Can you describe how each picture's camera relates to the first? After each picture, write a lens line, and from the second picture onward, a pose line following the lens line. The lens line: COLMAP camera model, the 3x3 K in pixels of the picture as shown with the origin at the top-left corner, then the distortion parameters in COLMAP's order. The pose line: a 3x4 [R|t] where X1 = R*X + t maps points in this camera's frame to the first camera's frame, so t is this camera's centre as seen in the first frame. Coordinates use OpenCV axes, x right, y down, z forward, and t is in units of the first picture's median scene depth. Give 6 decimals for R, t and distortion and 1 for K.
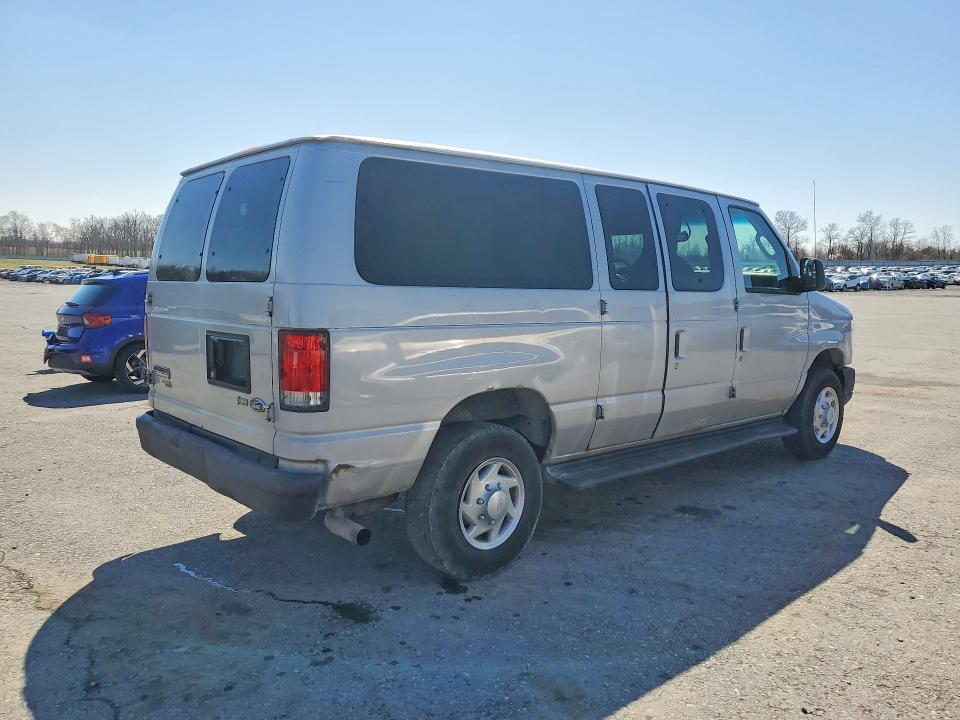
lens RADIAL K [[760.0, 0, 480.0], [0, 760.0, 360.0], [0, 0, 1]] dist [0.015108, 0.009409]
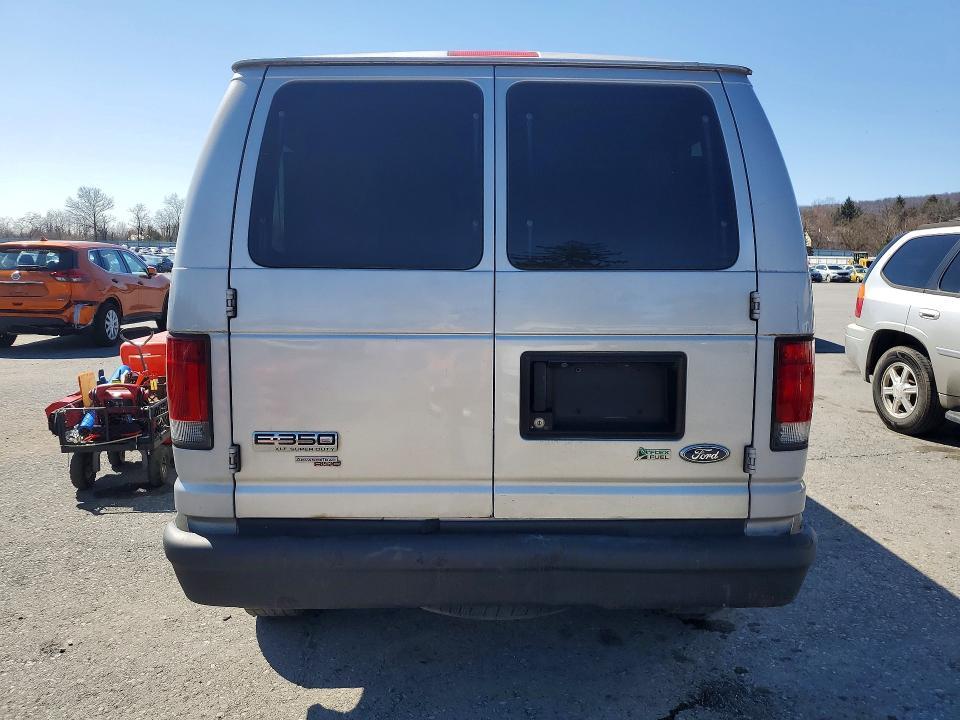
lens RADIAL K [[755.7, 0, 479.5], [0, 755.7, 382.2], [0, 0, 1]] dist [0.001235, 0.003026]
pose [[0.645649, -0.119701, 0.754194, -0.782383], [0.078409, 0.992810, 0.090448, -0.065456], [-0.759598, 0.000738, 0.650393, 0.630742]]
